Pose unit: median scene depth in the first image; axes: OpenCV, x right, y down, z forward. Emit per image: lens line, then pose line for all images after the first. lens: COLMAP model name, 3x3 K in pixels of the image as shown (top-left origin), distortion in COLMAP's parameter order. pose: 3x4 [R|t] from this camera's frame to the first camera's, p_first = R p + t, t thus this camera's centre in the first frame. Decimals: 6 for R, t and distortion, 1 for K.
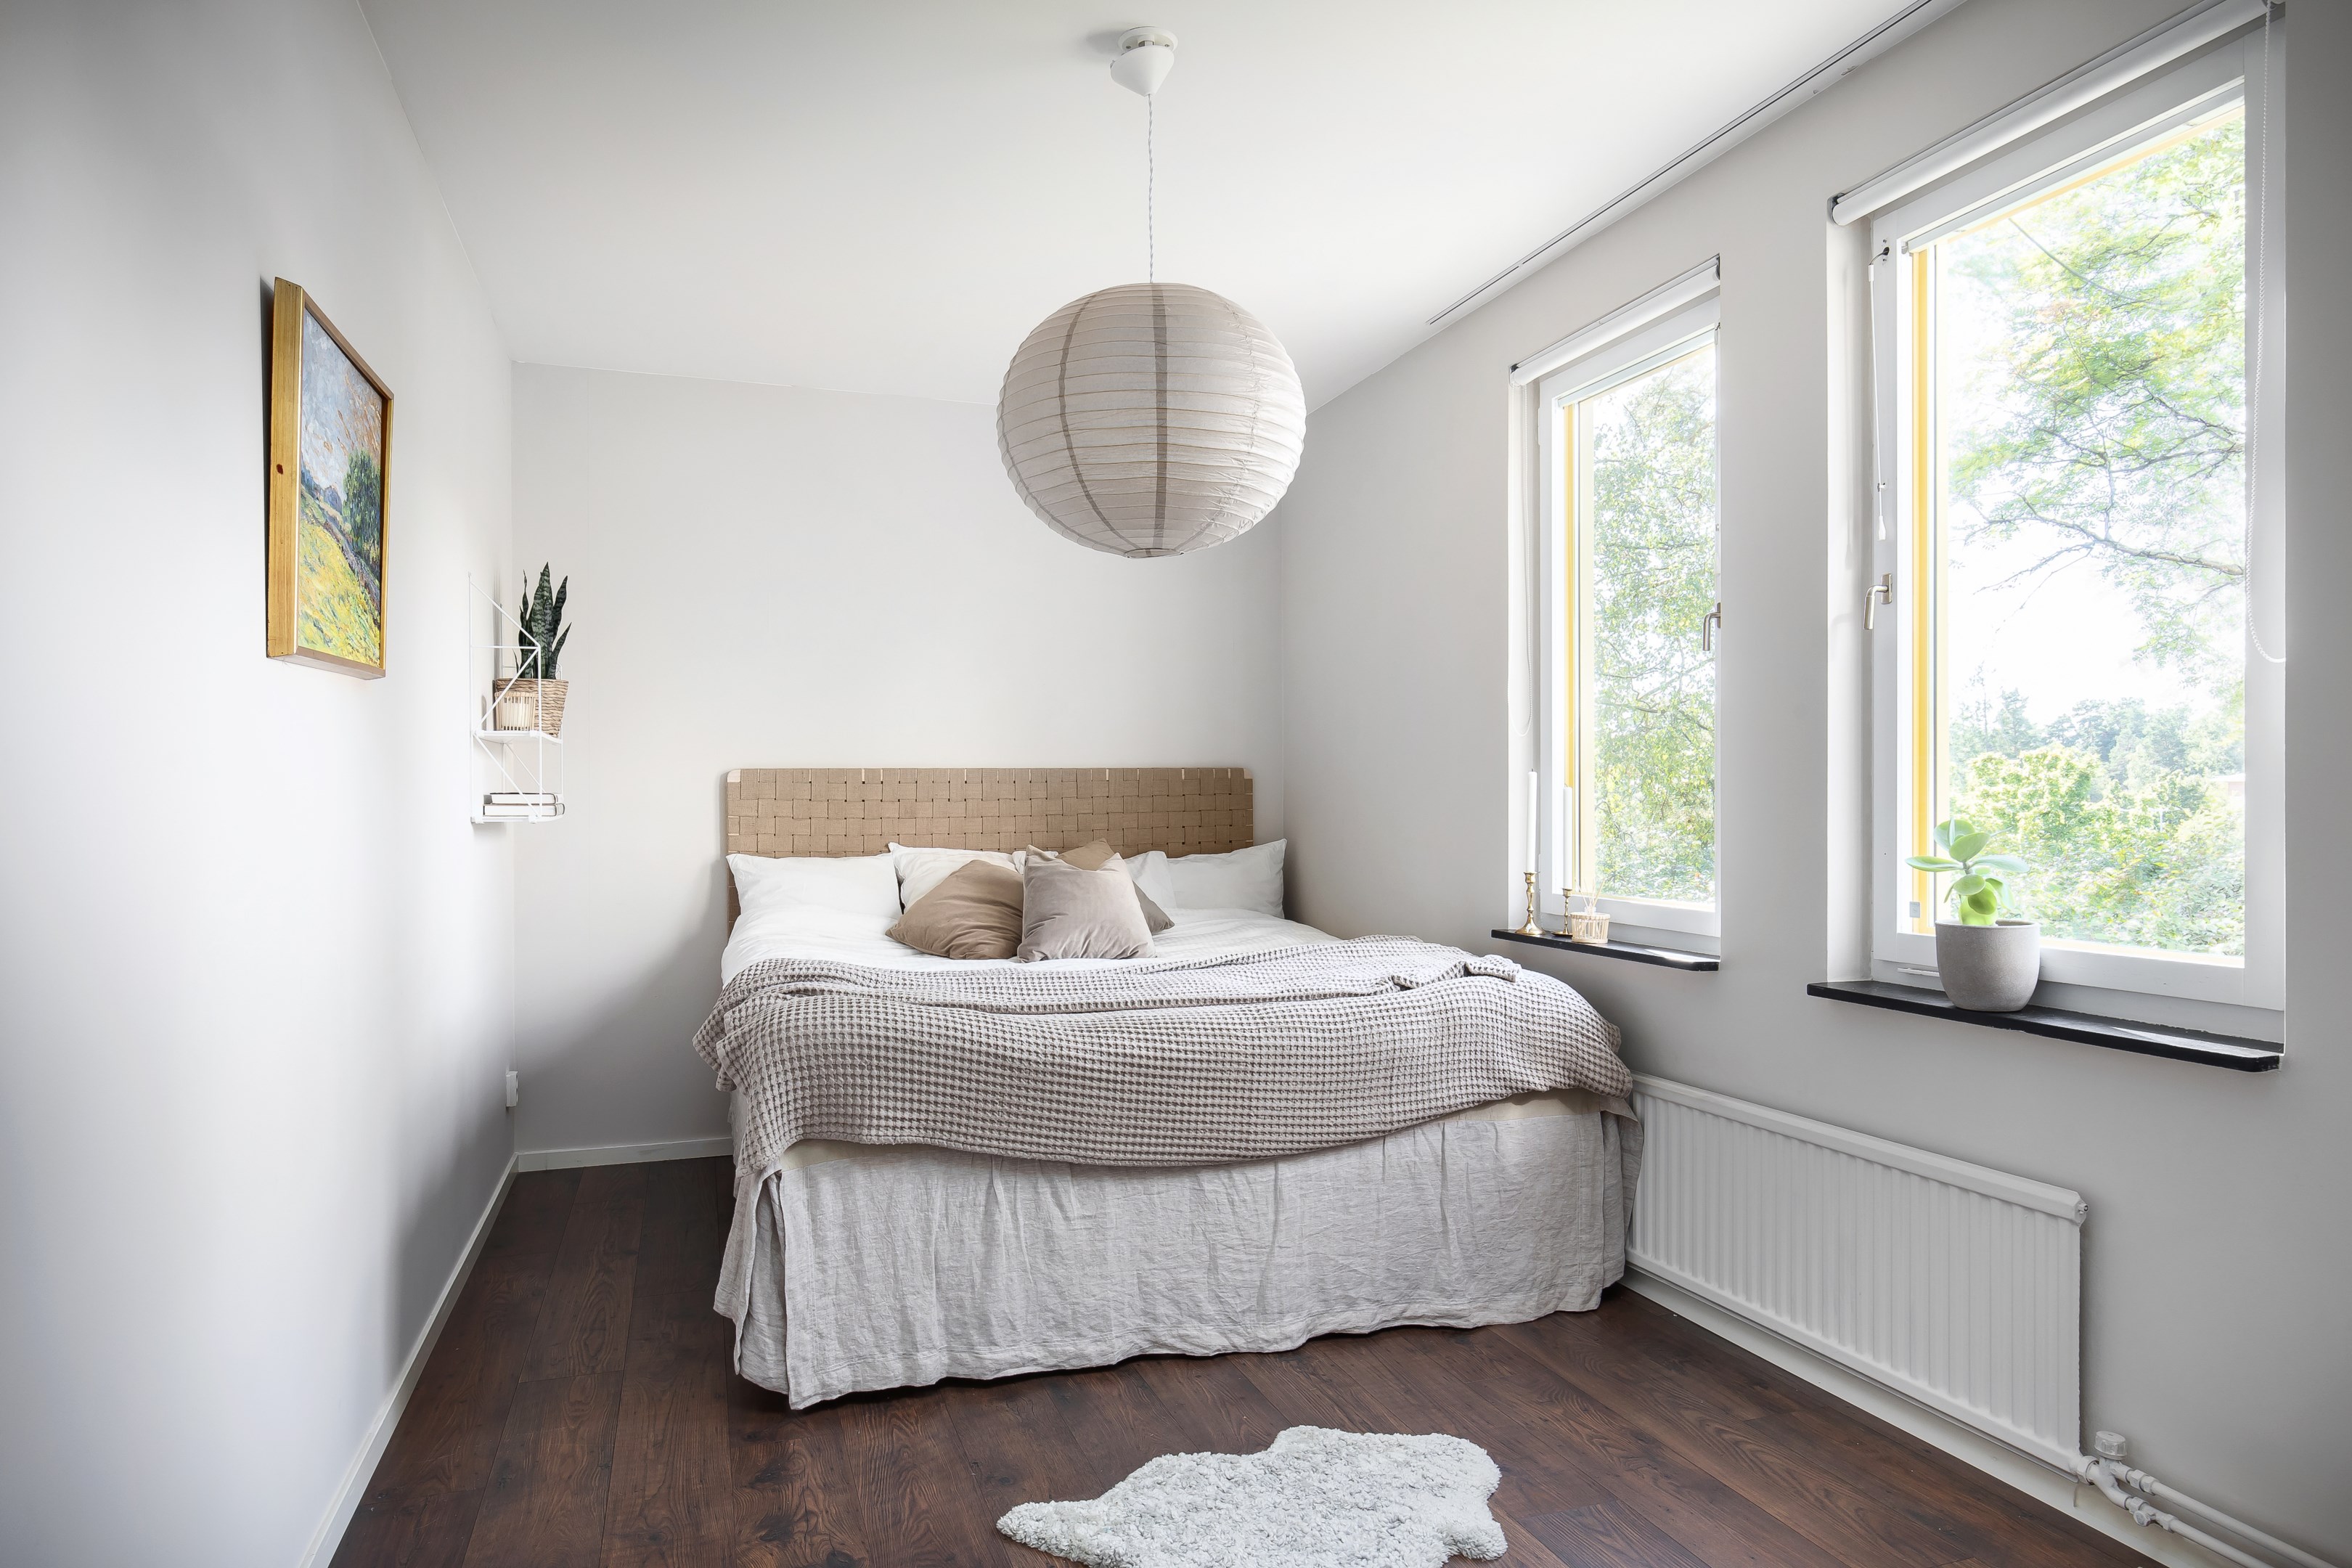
lens RADIAL K [[1473.2, 0, 1217.2], [0, 1473.2, 822.6], [0, 0, 1]] dist [0.000865, 0.004667]
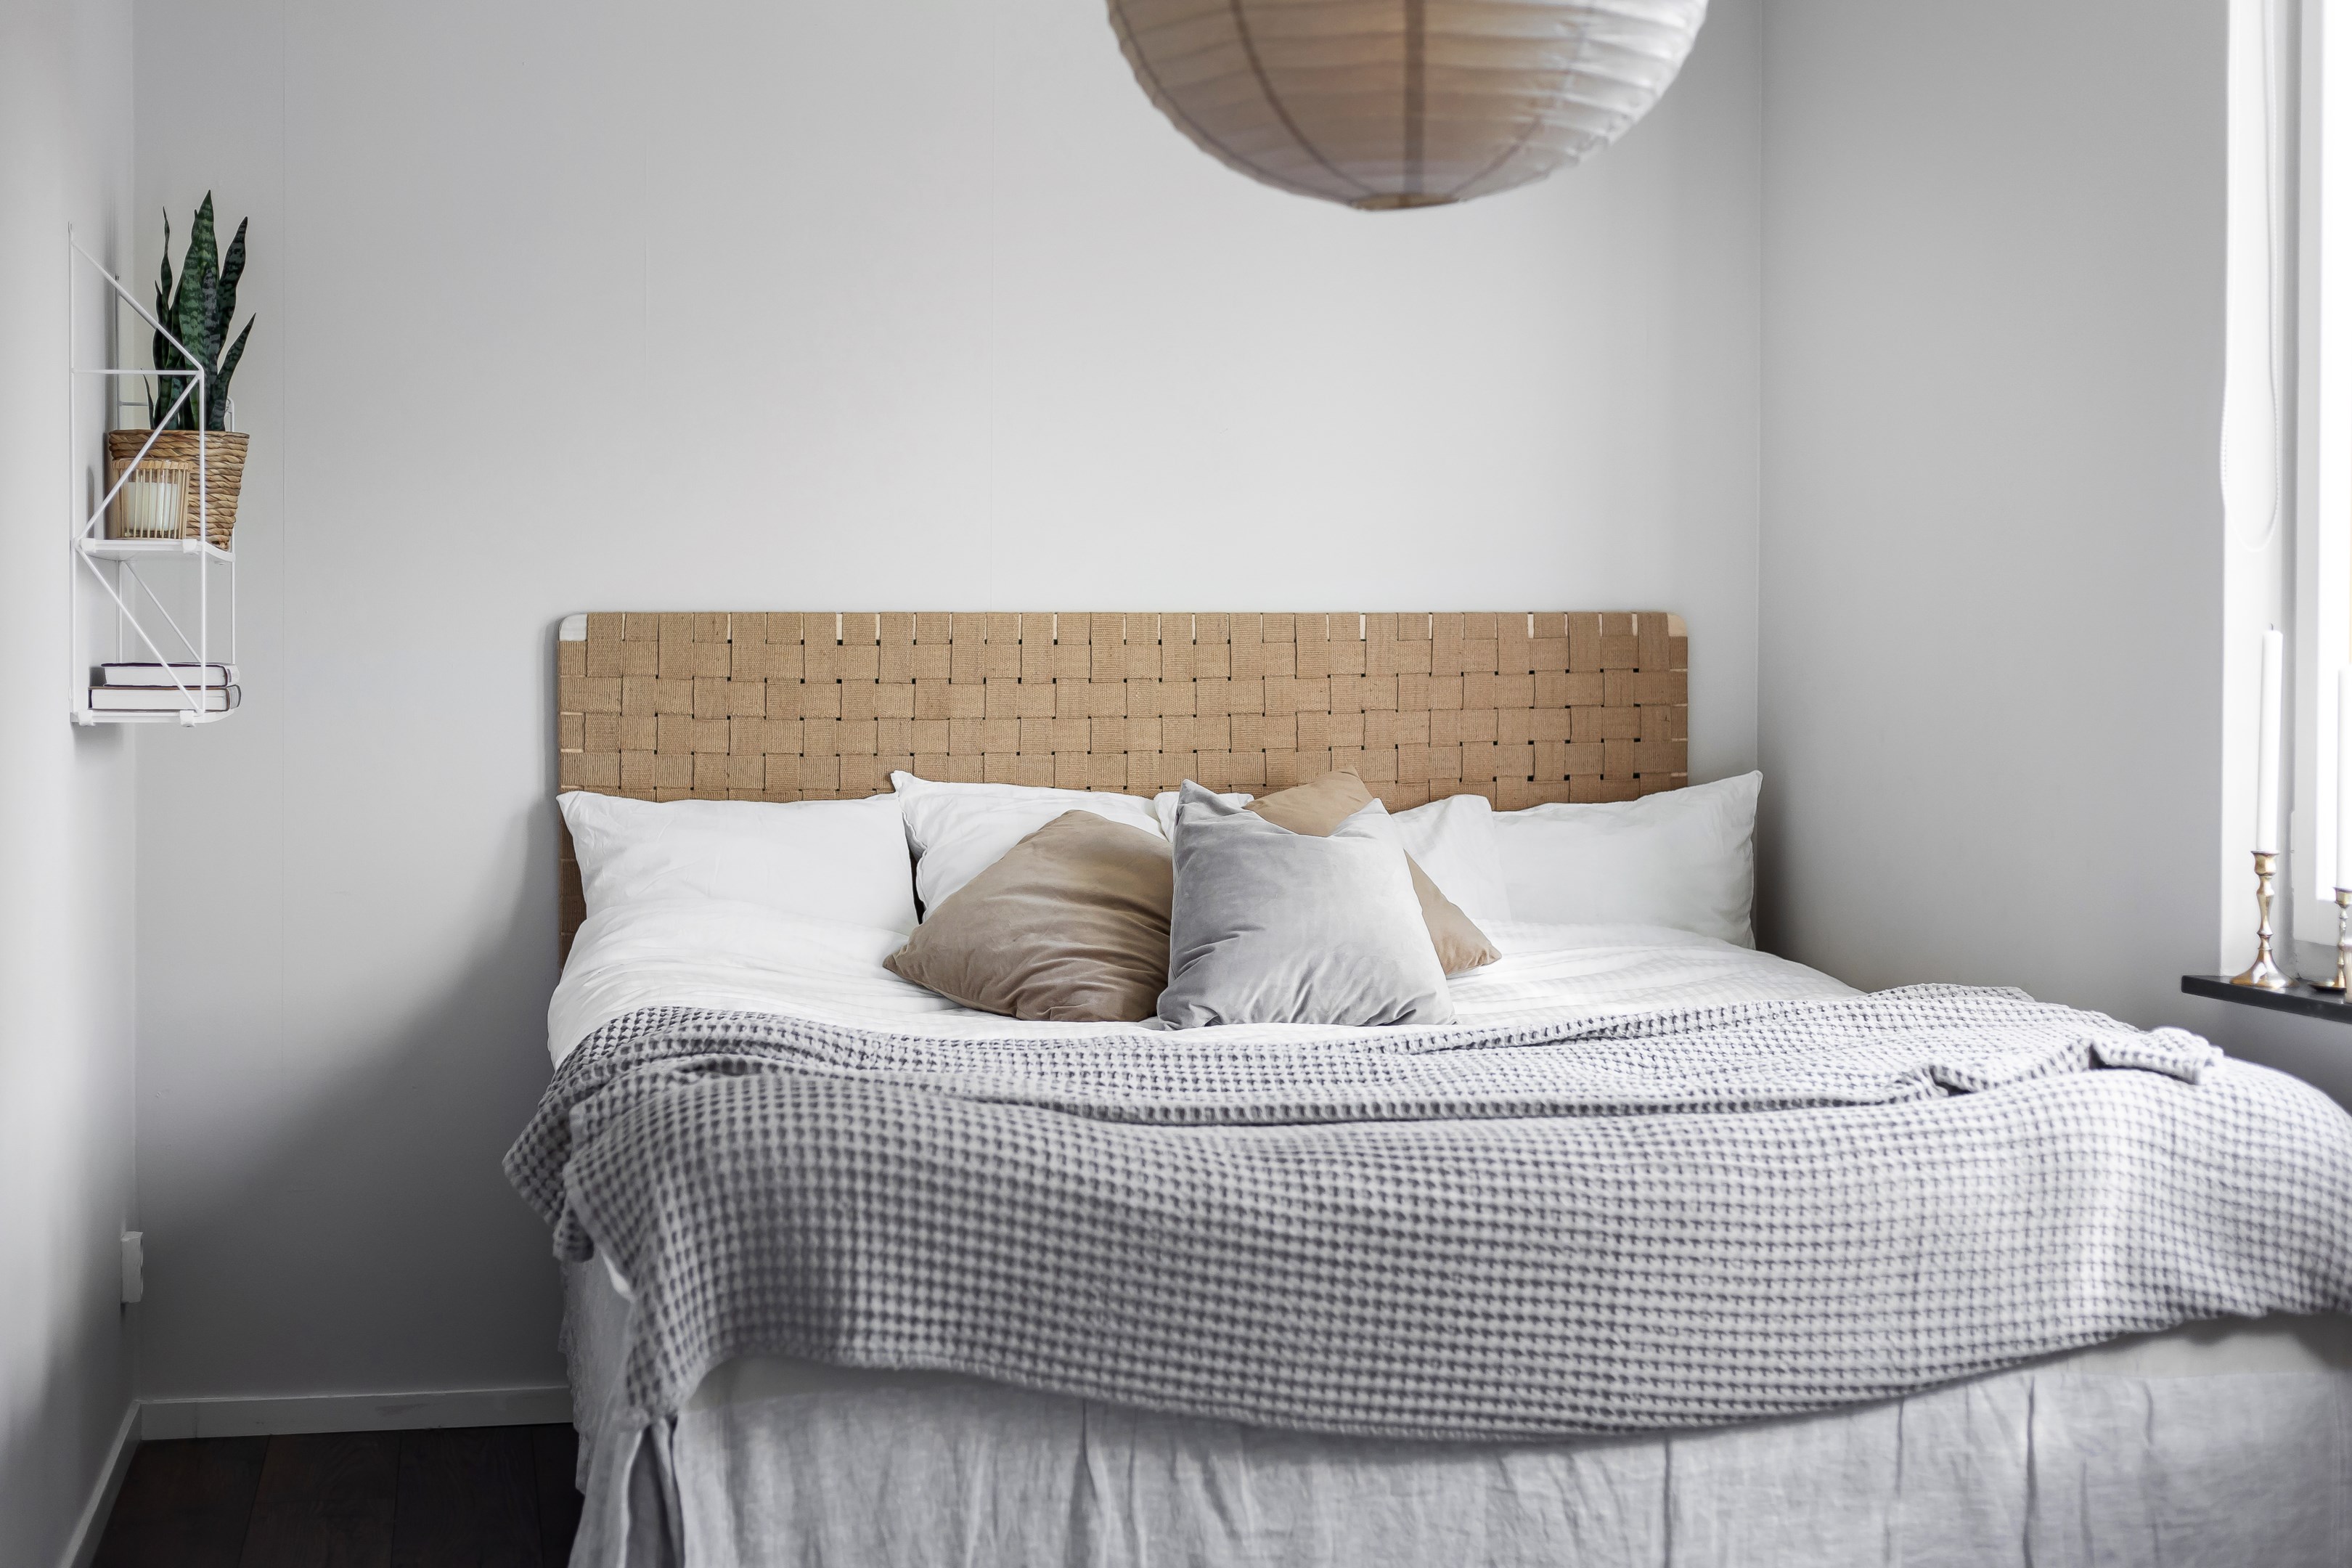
lens RADIAL K [[3377.0, 0, 1174.9], [0, 3377.0, 783.6], [0, 0, 1]] dist [0.007227, 0.000000]
pose [[0.990639, 0.009961, -0.136141, 0.026041], [-0.007722, 0.999826, 0.016965, -0.002926], [0.136287, -0.015755, 0.990544, -0.107560]]
